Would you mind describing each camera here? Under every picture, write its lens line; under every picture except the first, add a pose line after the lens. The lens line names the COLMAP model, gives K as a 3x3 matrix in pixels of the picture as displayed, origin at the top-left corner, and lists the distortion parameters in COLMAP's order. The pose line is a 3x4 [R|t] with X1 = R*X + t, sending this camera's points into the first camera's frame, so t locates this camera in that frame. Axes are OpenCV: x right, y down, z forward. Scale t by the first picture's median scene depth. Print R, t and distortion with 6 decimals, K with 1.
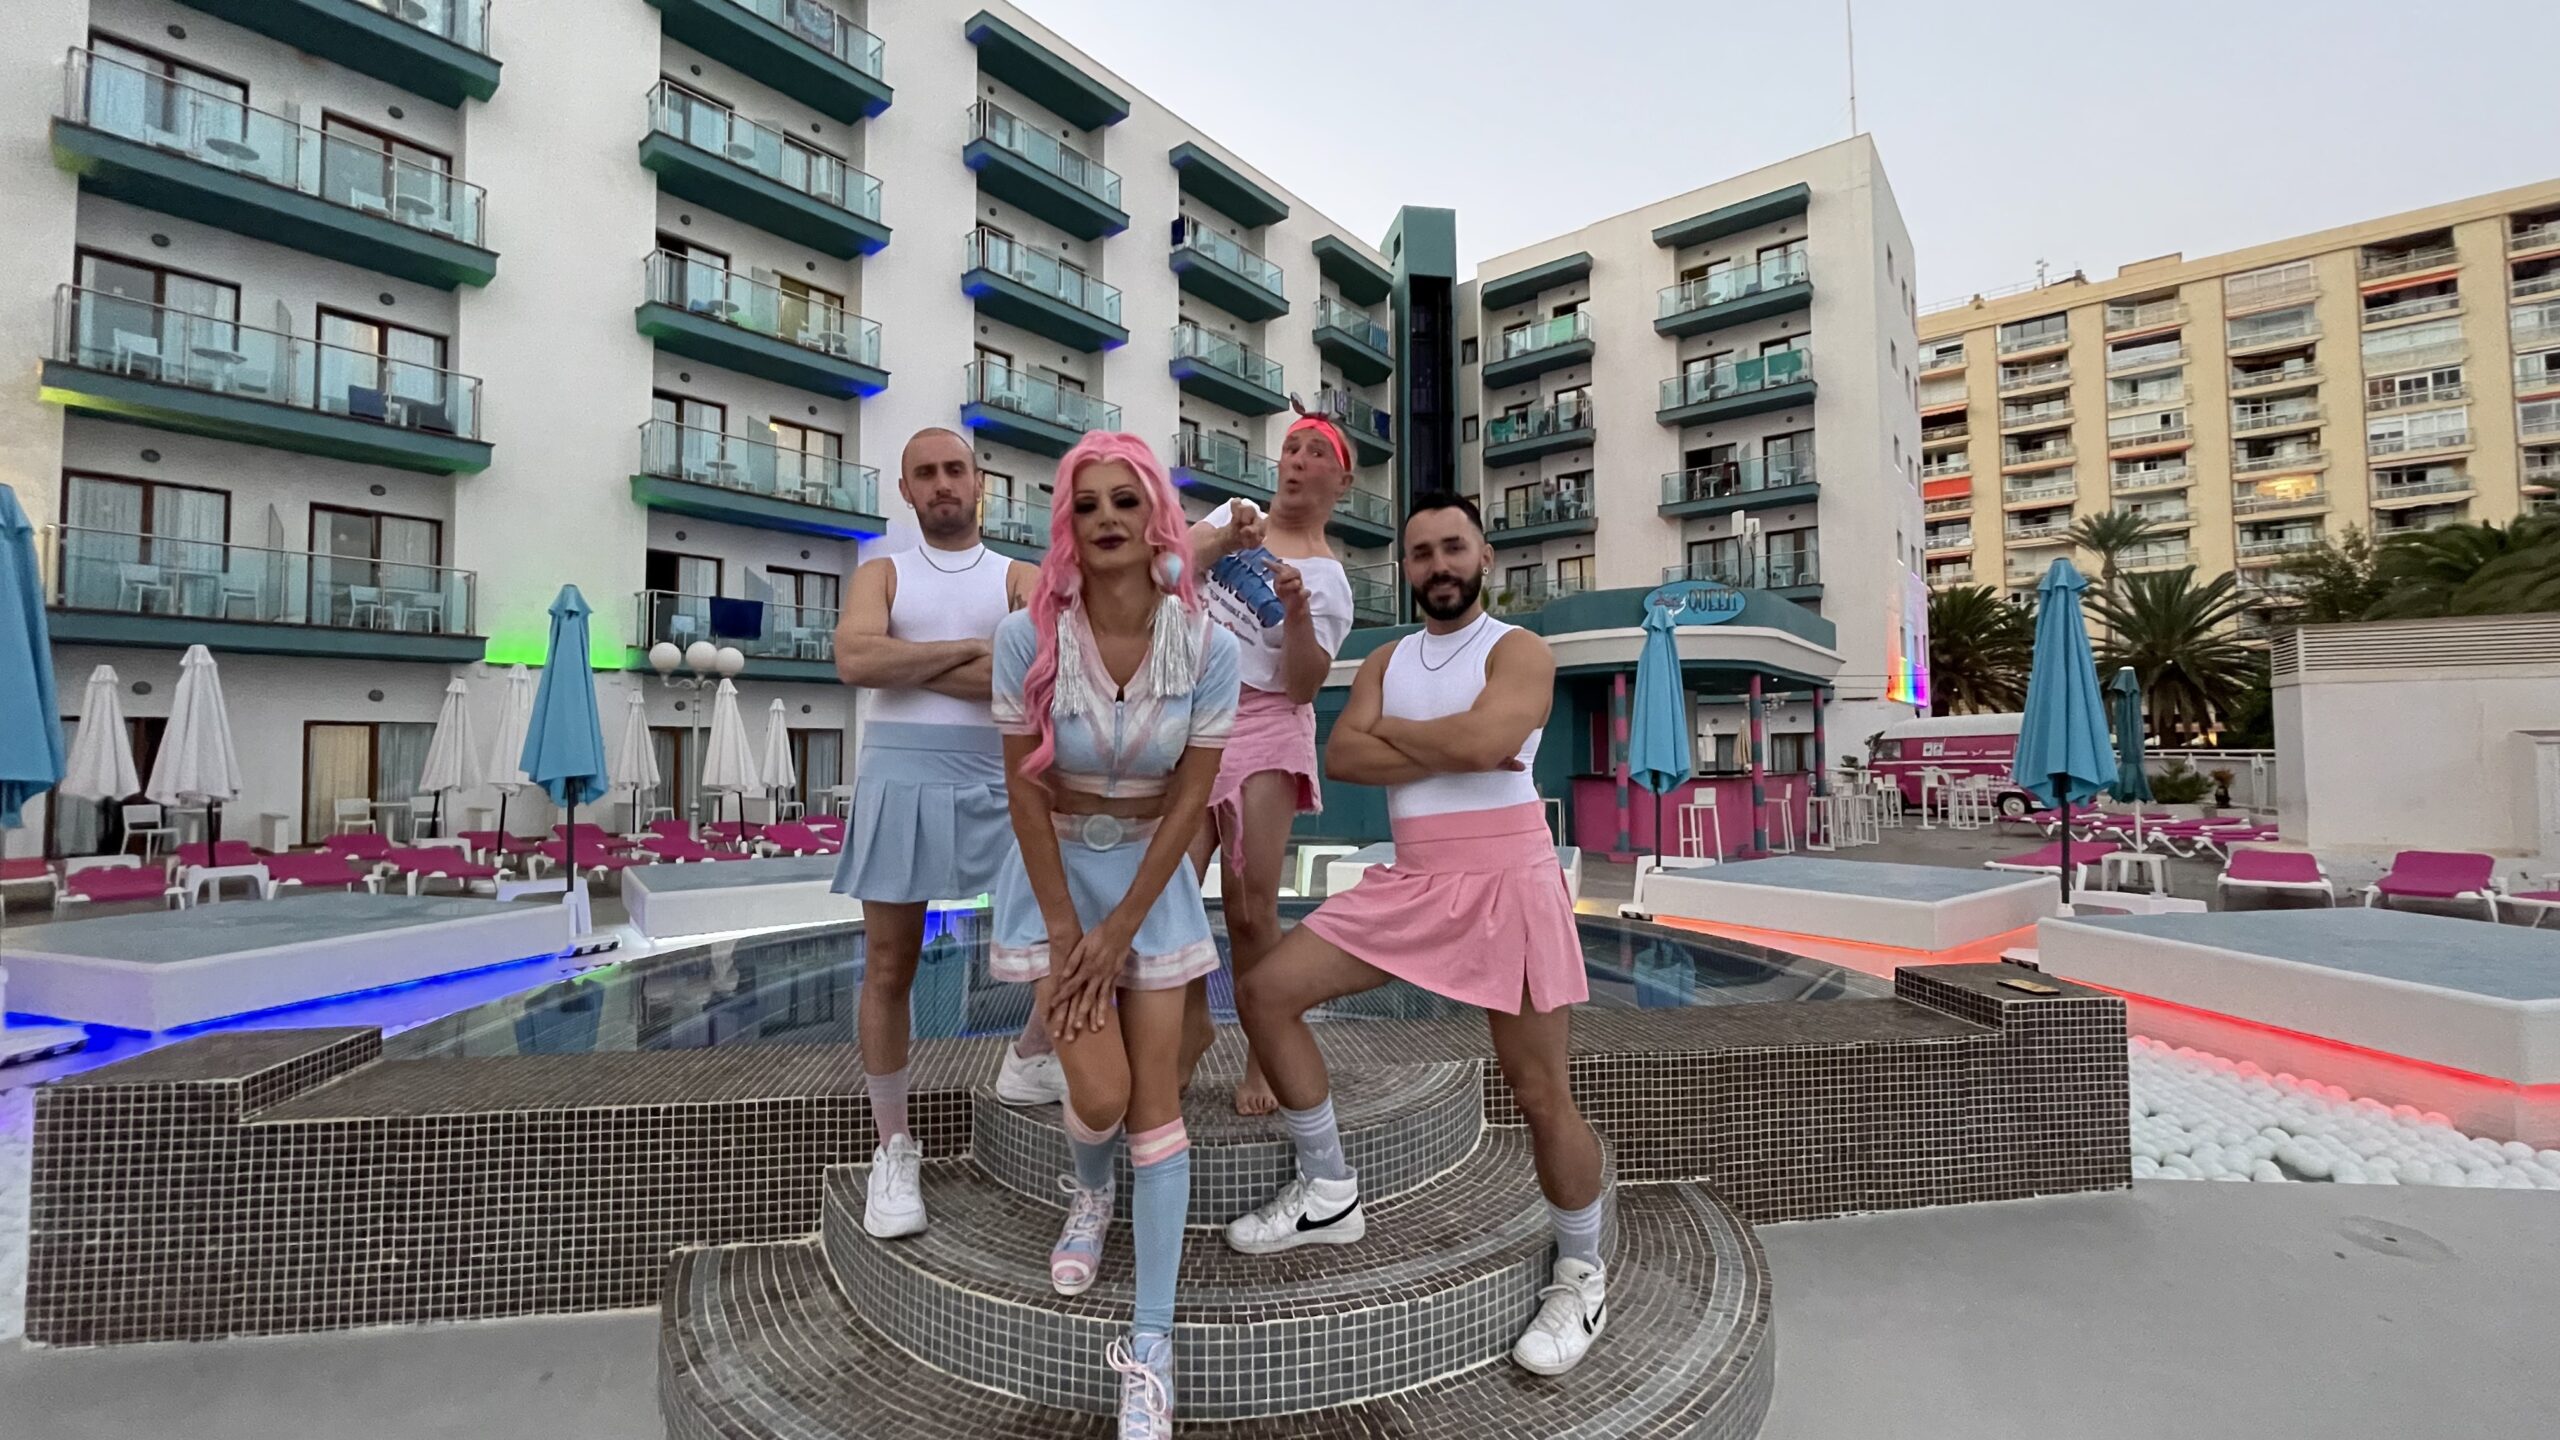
lens RADIAL K [[1013.3, 0, 1263.2], [0, 1013.3, 711.1], [0, 0, 1]] dist [0.000282, 0.000608]
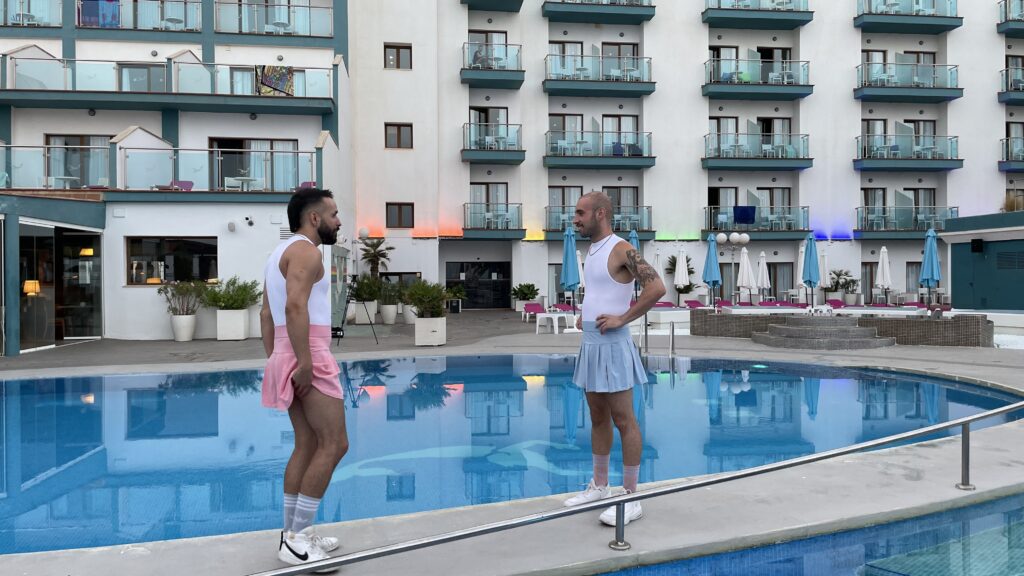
lens RADIAL K [[752.8, 0, 505.0], [0, 752.8, 280.5], [0, 0, 1]] dist [0.062160, -0.045158]
pose [[0.714606, 0.000757, -0.699527, 0.227698], [0.034705, 0.998730, 0.036533, -0.020628], [0.698666, -0.050384, 0.713672, -0.475811]]
